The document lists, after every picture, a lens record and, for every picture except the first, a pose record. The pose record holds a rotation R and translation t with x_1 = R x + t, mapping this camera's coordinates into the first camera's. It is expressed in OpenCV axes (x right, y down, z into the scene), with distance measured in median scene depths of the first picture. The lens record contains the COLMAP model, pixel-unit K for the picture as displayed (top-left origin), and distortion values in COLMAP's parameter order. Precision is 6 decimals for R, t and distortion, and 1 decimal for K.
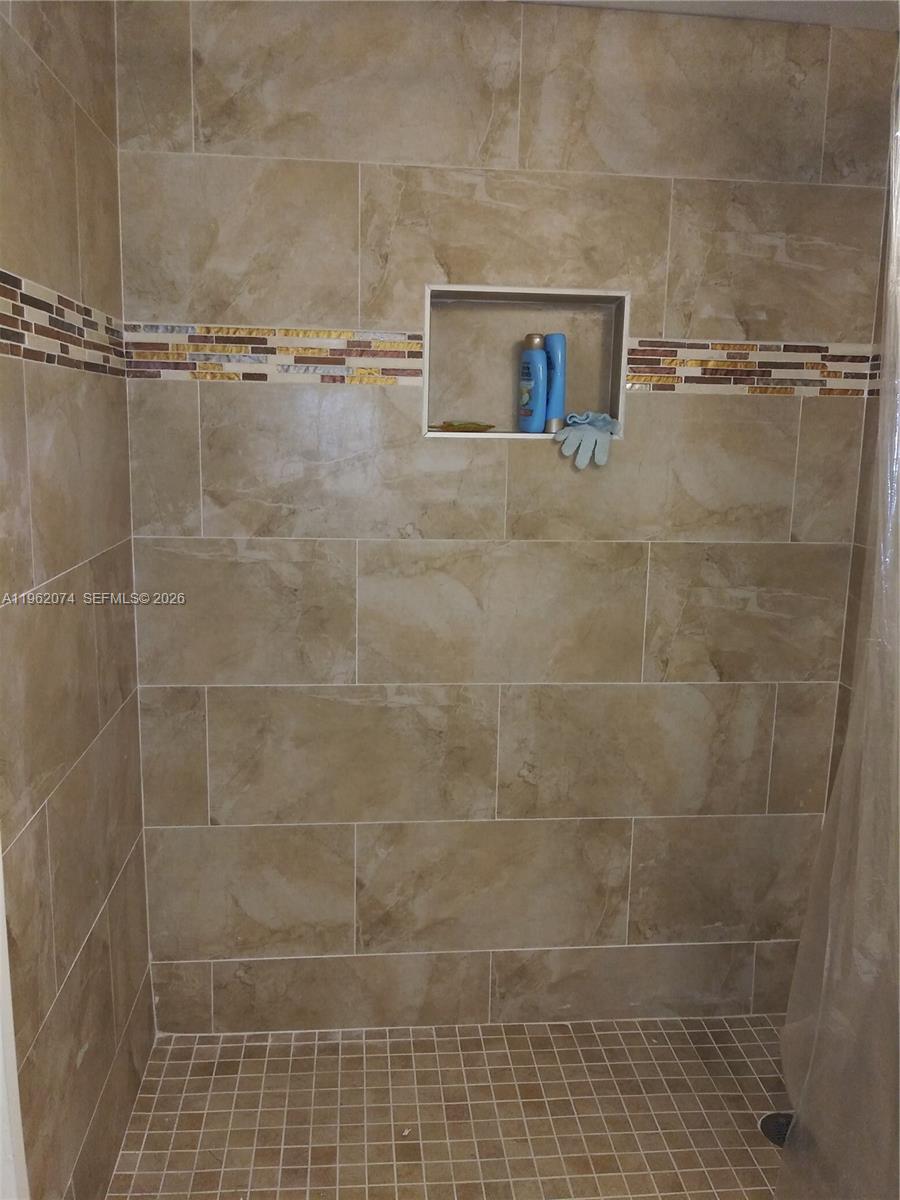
lens RADIAL K [[968.7, 0, 445.9], [0, 968.7, 598.6], [0, 0, 1]] dist [-0.009700, -0.011546]
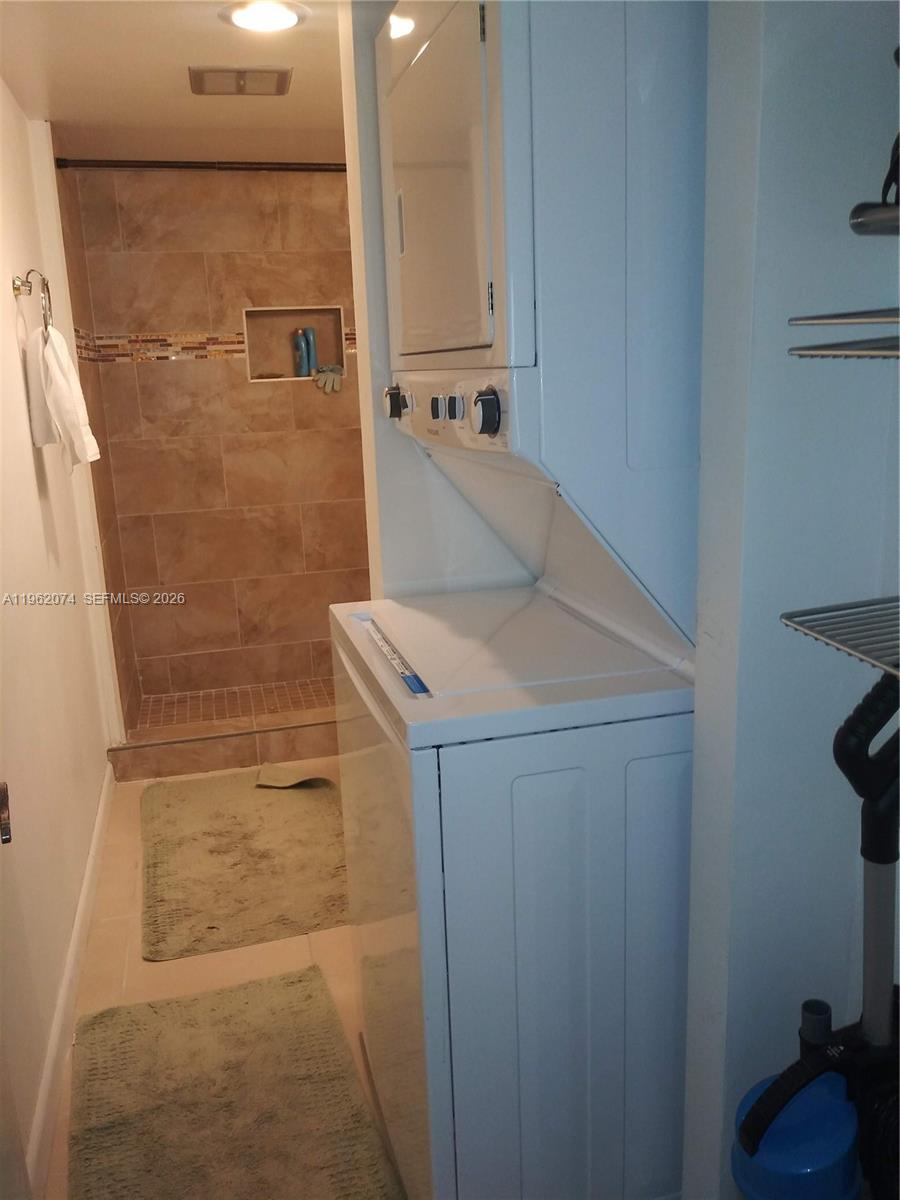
lens RADIAL K [[968.7, 0, 453.1], [0, 968.7, 603.7], [0, 0, 1]] dist [-0.009700, -0.011546]
pose [[0.985784, -0.094026, 0.139241, 0.073382], [0.084368, 0.993704, 0.073719, 0.183460], [-0.145296, -0.060923, 0.987511, -1.109649]]
